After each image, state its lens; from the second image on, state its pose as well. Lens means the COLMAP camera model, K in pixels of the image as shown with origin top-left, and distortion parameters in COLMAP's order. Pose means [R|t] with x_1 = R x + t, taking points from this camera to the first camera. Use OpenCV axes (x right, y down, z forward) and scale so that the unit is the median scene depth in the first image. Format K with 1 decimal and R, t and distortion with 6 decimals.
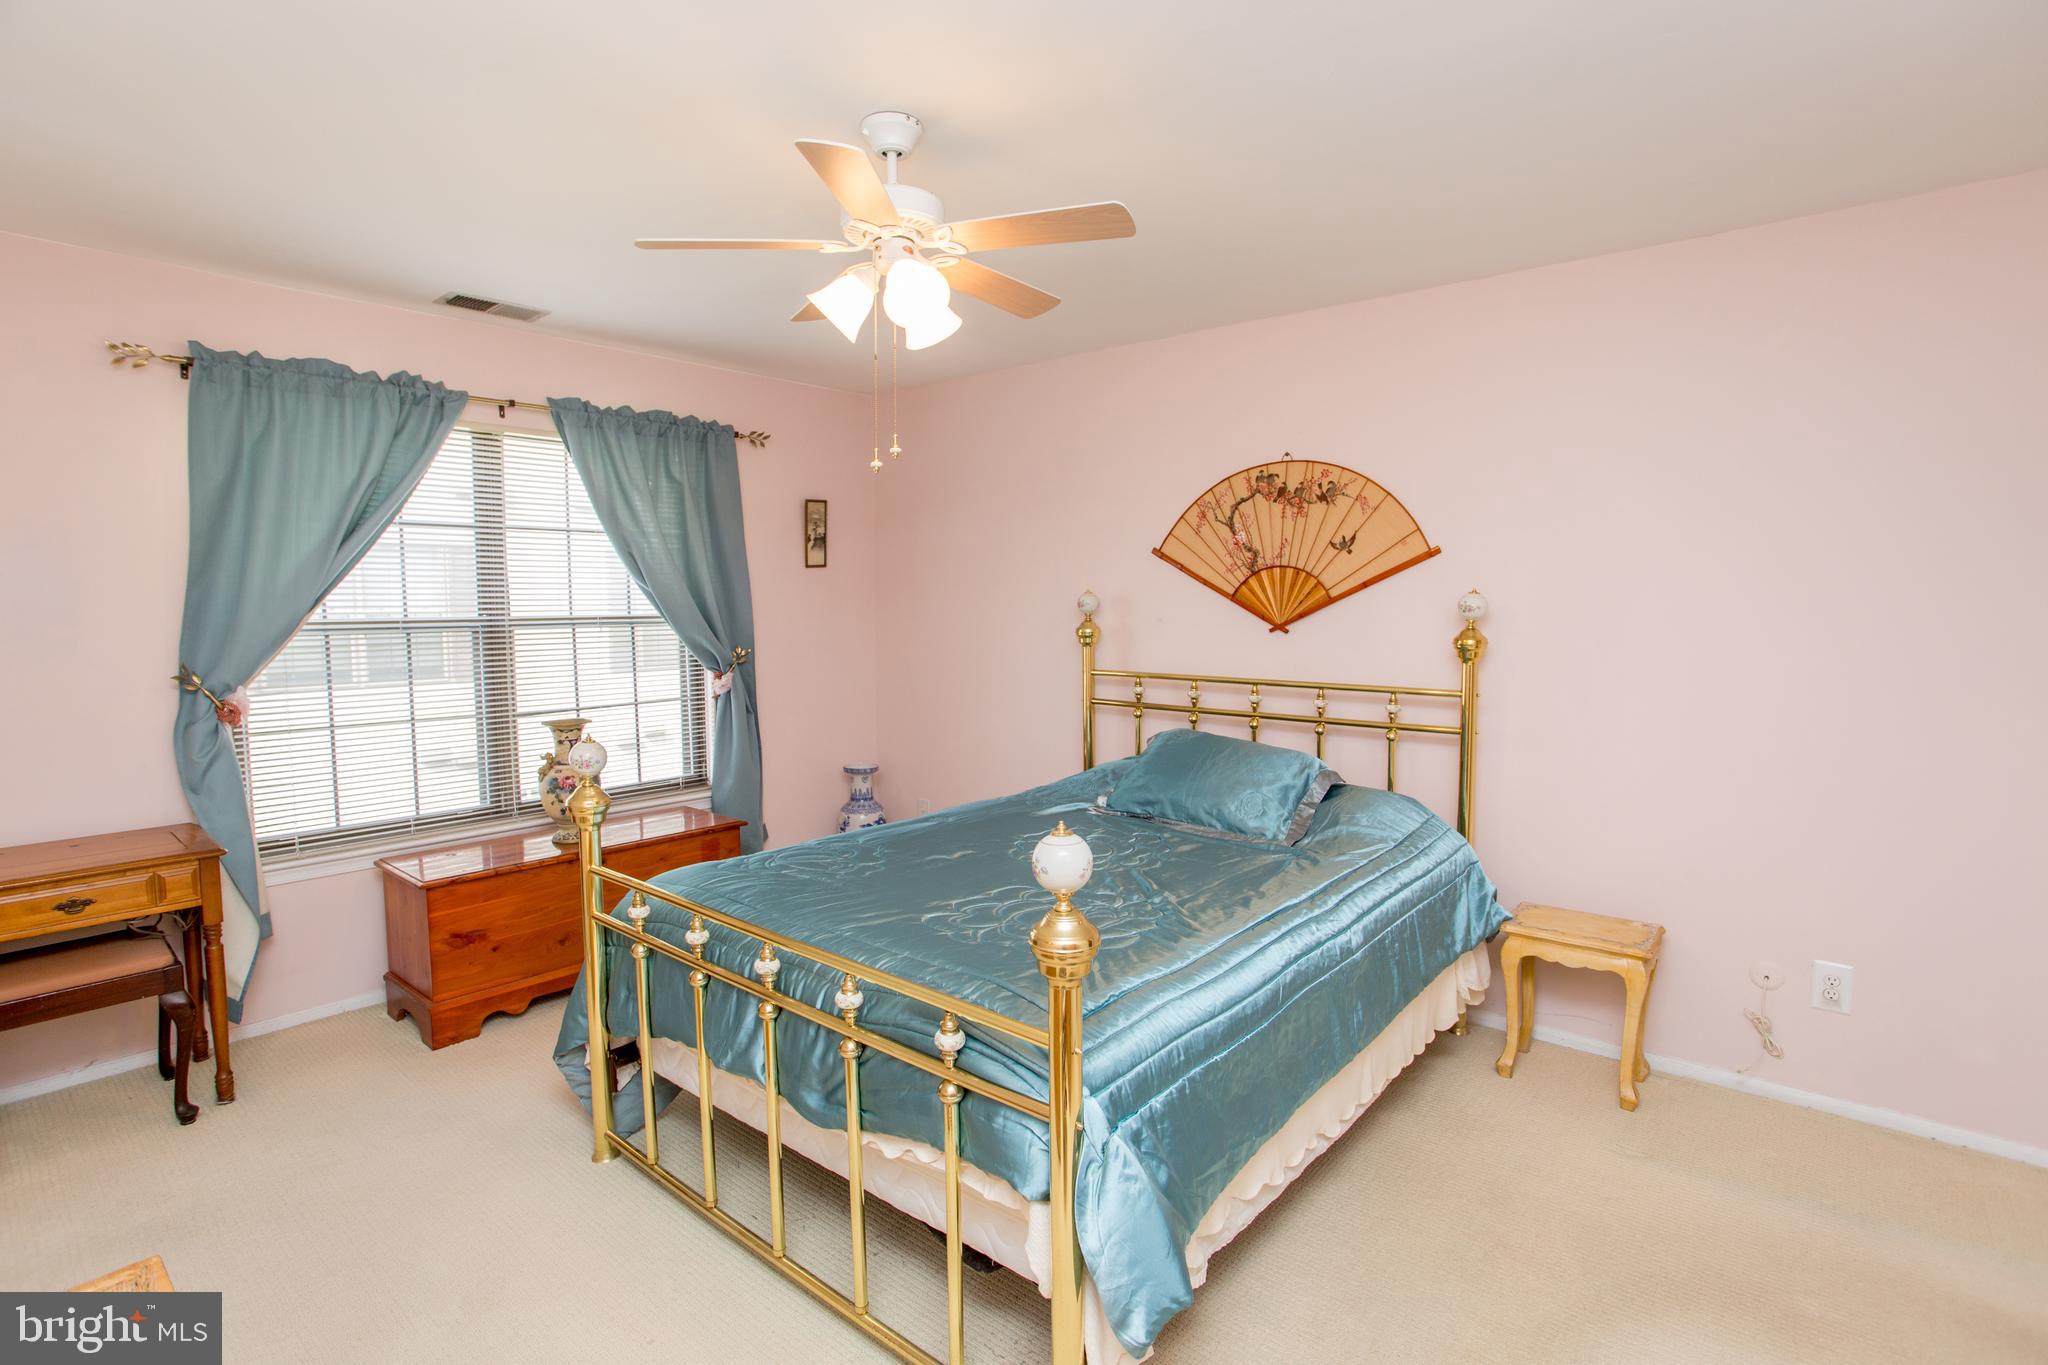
lens RADIAL K [[989.4, 0, 1015.6], [0, 989.4, 673.2], [0, 0, 1]] dist [-0.074704, 0.029833]
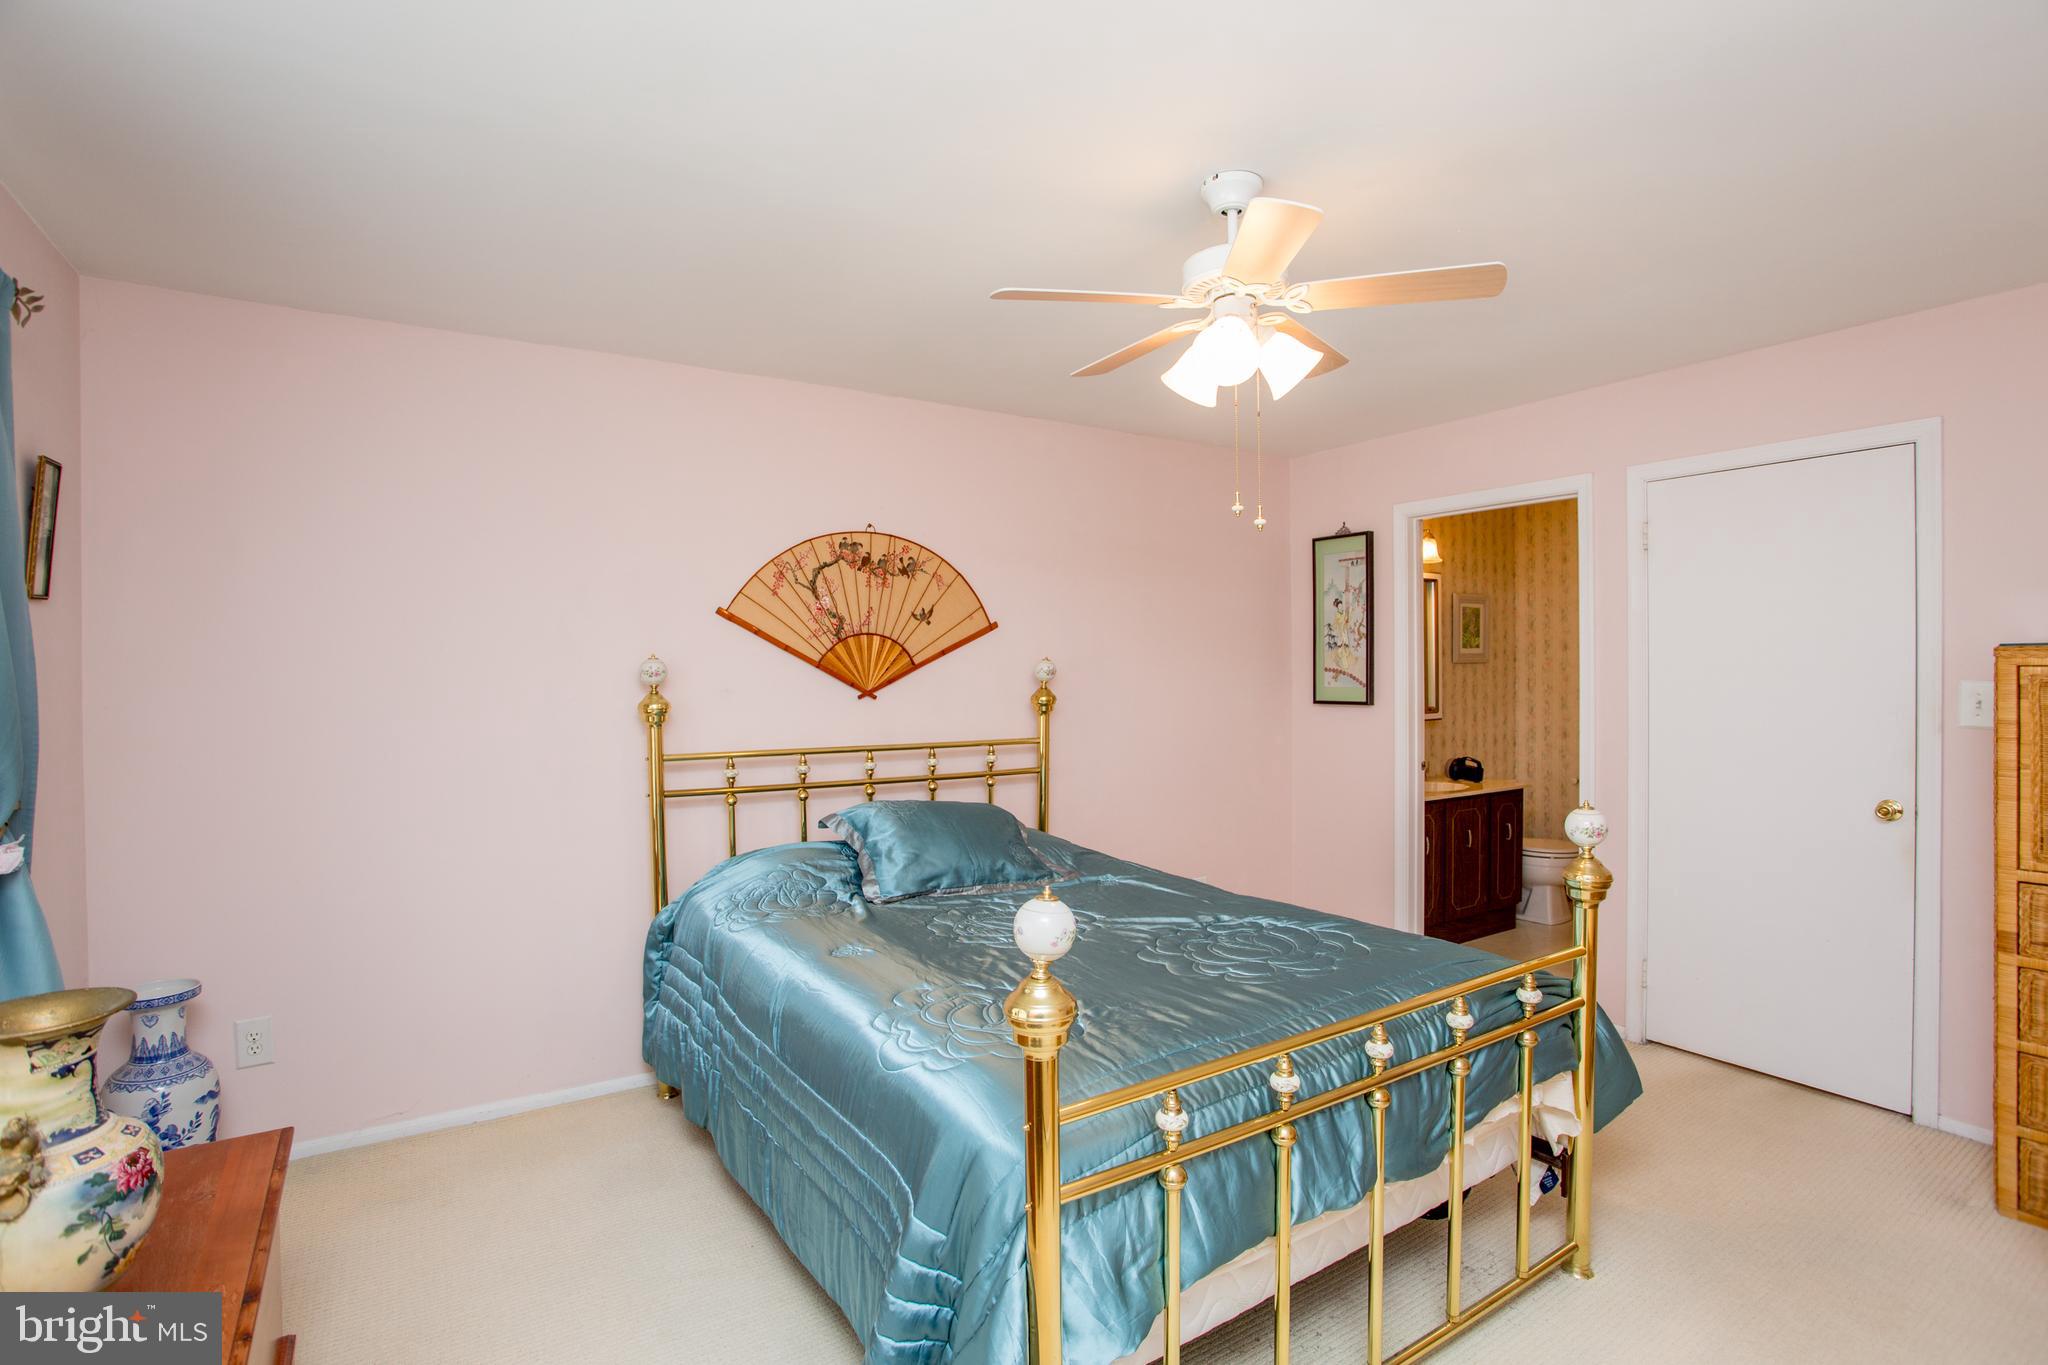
lens RADIAL K [[989.4, 0, 1015.6], [0, 989.4, 673.2], [0, 0, 1]] dist [-0.074704, 0.029833]
pose [[0.282653, -0.009695, 0.959173, -0.670579], [0.072696, 0.997290, -0.011343, -0.045170], [-0.956464, 0.072934, 0.282591, 0.567006]]
